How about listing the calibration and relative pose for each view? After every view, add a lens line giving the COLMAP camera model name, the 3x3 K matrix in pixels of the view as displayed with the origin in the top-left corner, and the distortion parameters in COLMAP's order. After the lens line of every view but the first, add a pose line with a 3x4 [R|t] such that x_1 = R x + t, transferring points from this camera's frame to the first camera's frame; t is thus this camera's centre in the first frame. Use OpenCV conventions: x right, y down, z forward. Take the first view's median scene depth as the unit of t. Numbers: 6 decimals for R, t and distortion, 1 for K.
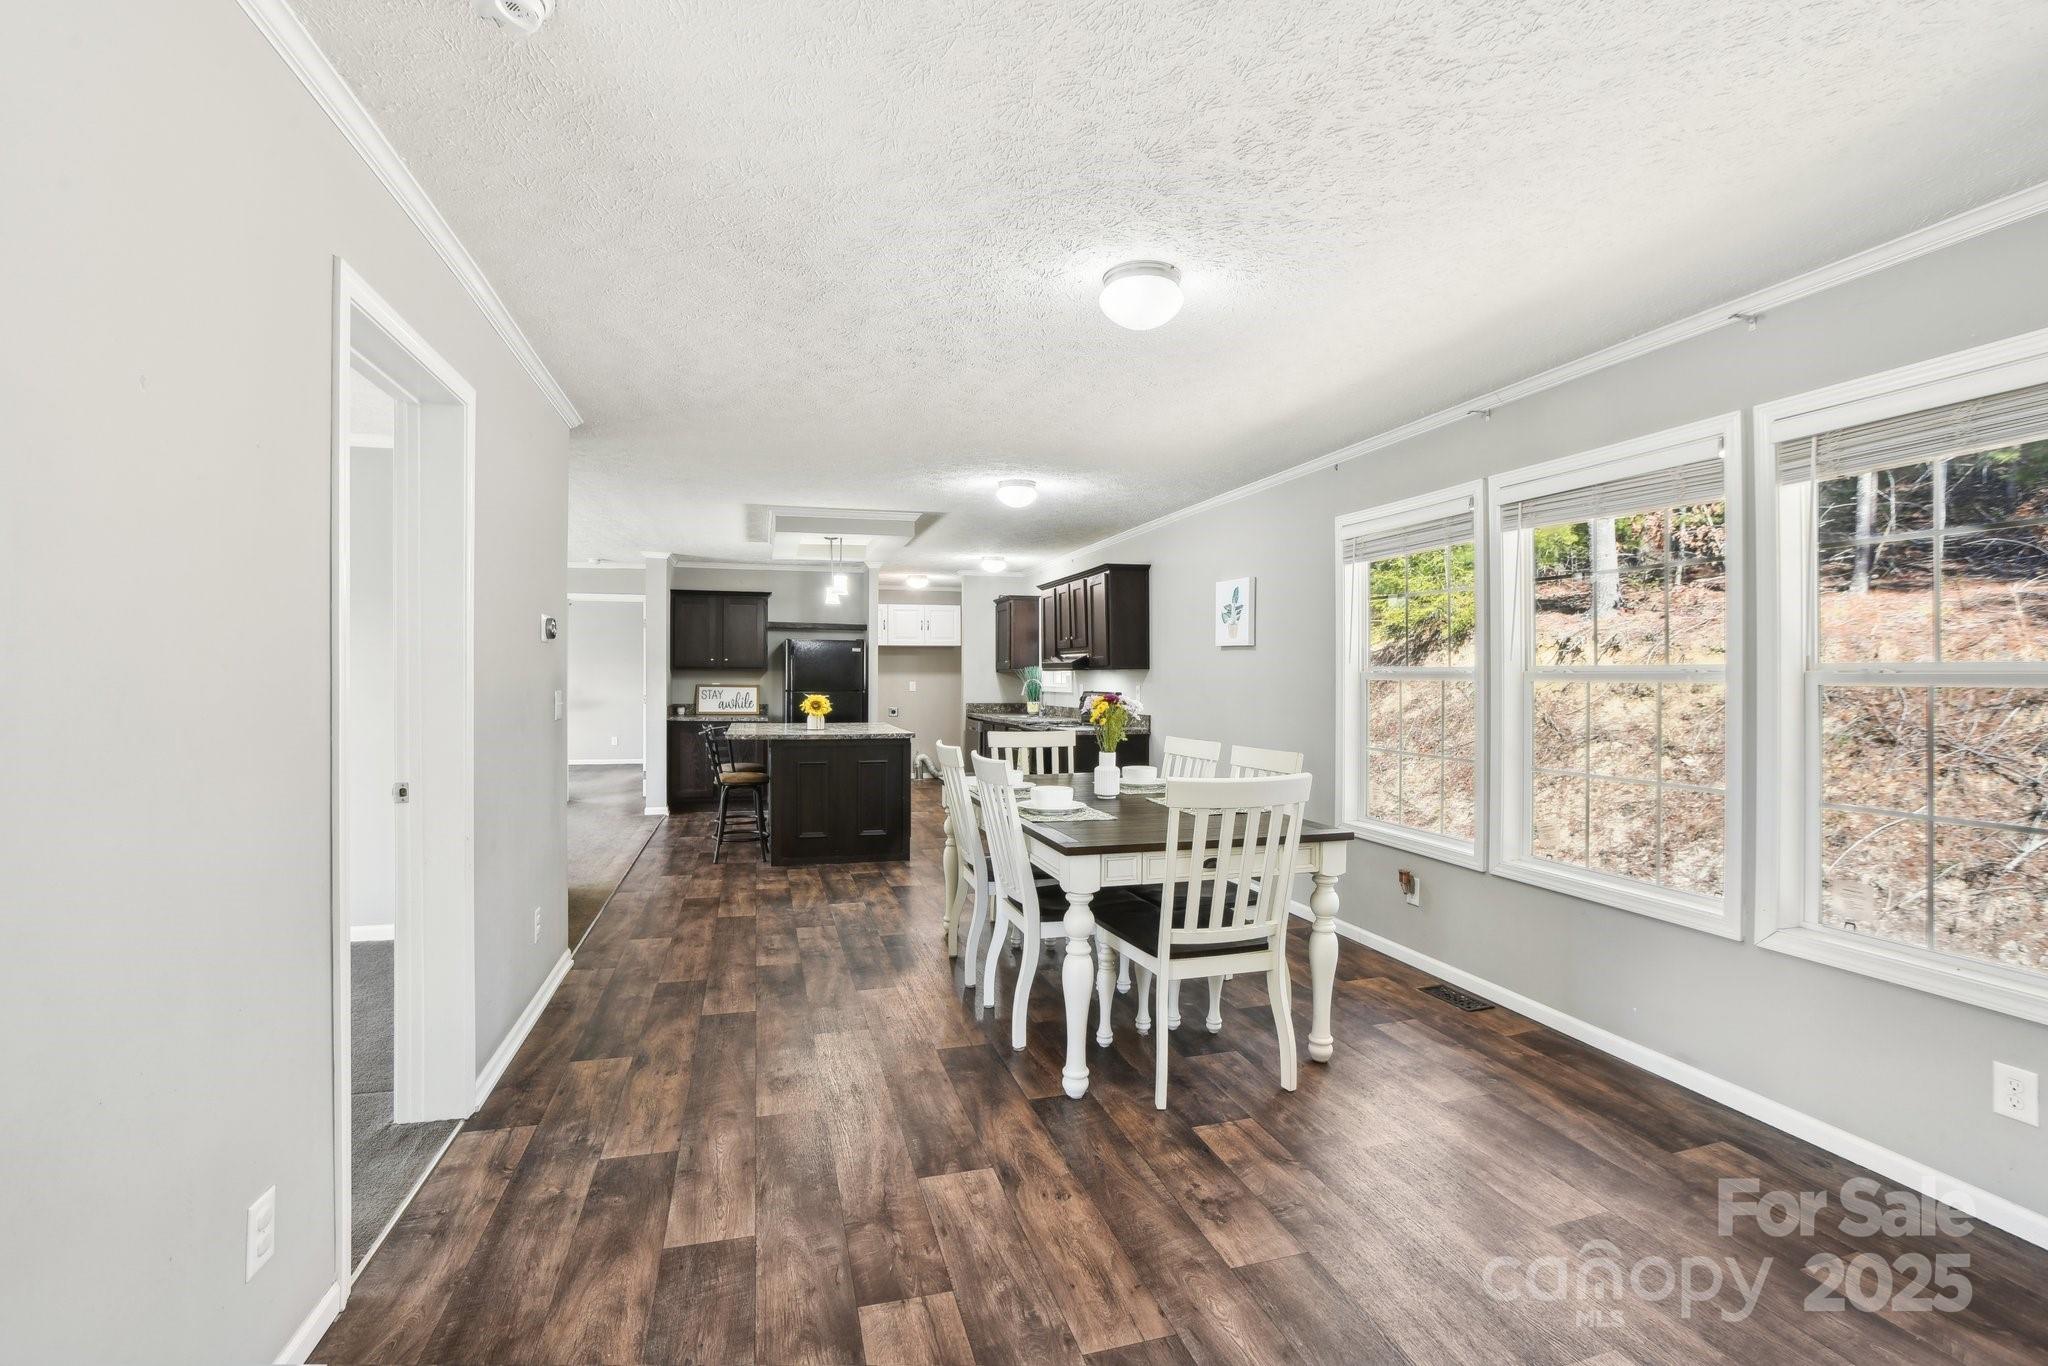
lens RADIAL K [[929.1, 0, 1039.3], [0, 929.1, 671.0], [0, 0, 1]] dist [-0.048314, 0.010813]
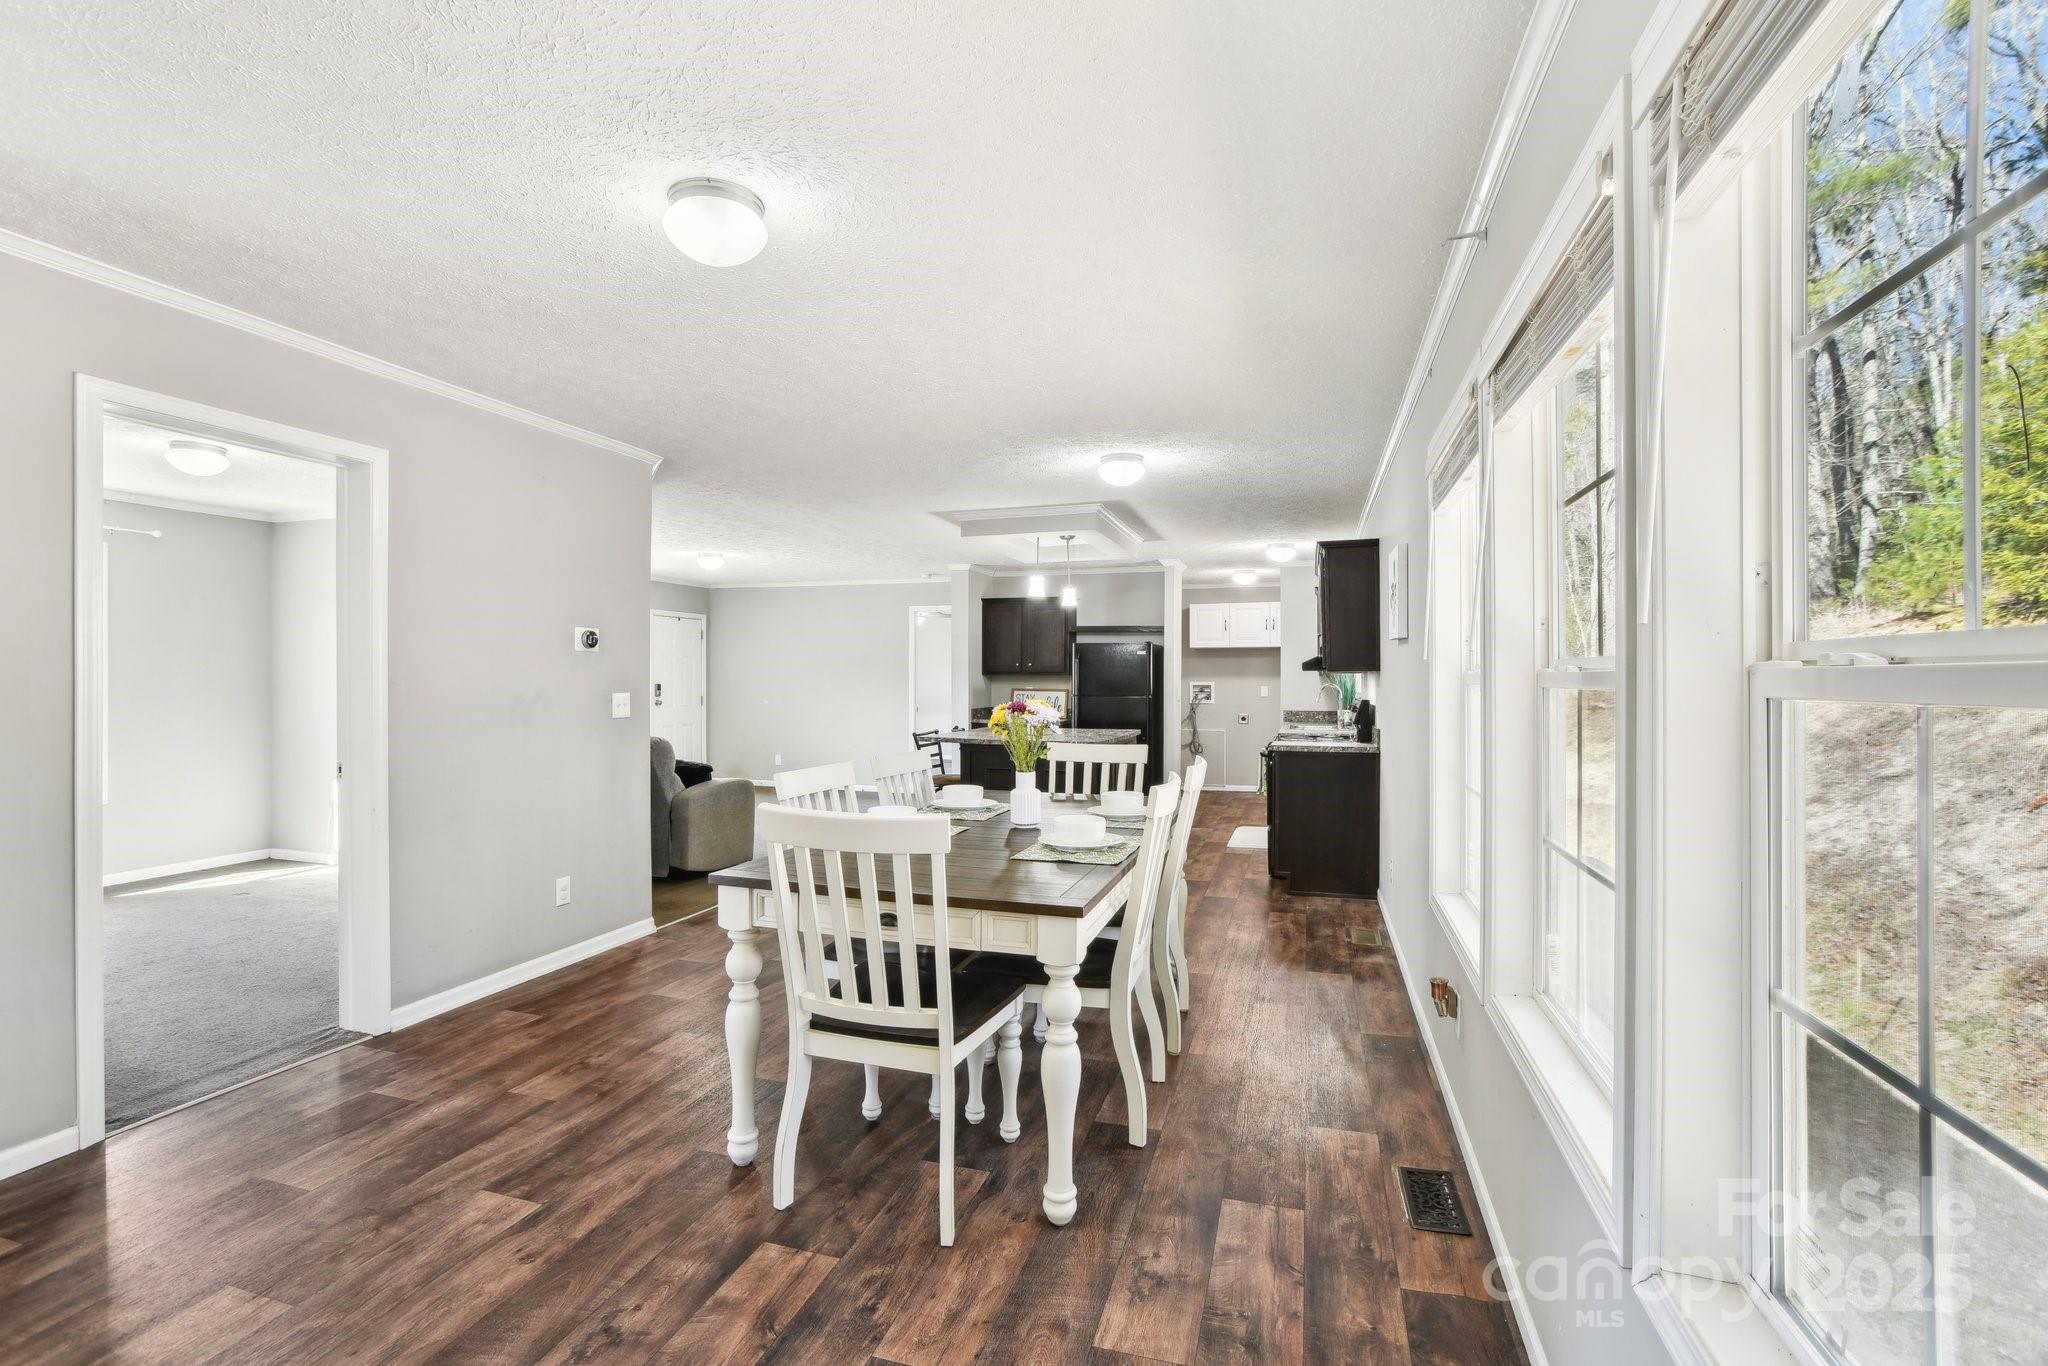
lens RADIAL K [[929.1, 0, 1019.0], [0, 929.1, 676.0], [0, 0, 1]] dist [-0.048314, 0.010813]
pose [[0.824309, -0.003233, -0.566131, 0.622810], [0.003705, 0.999993, -0.000317, 0.002792], [0.566128, -0.001836, 0.824315, 0.366328]]
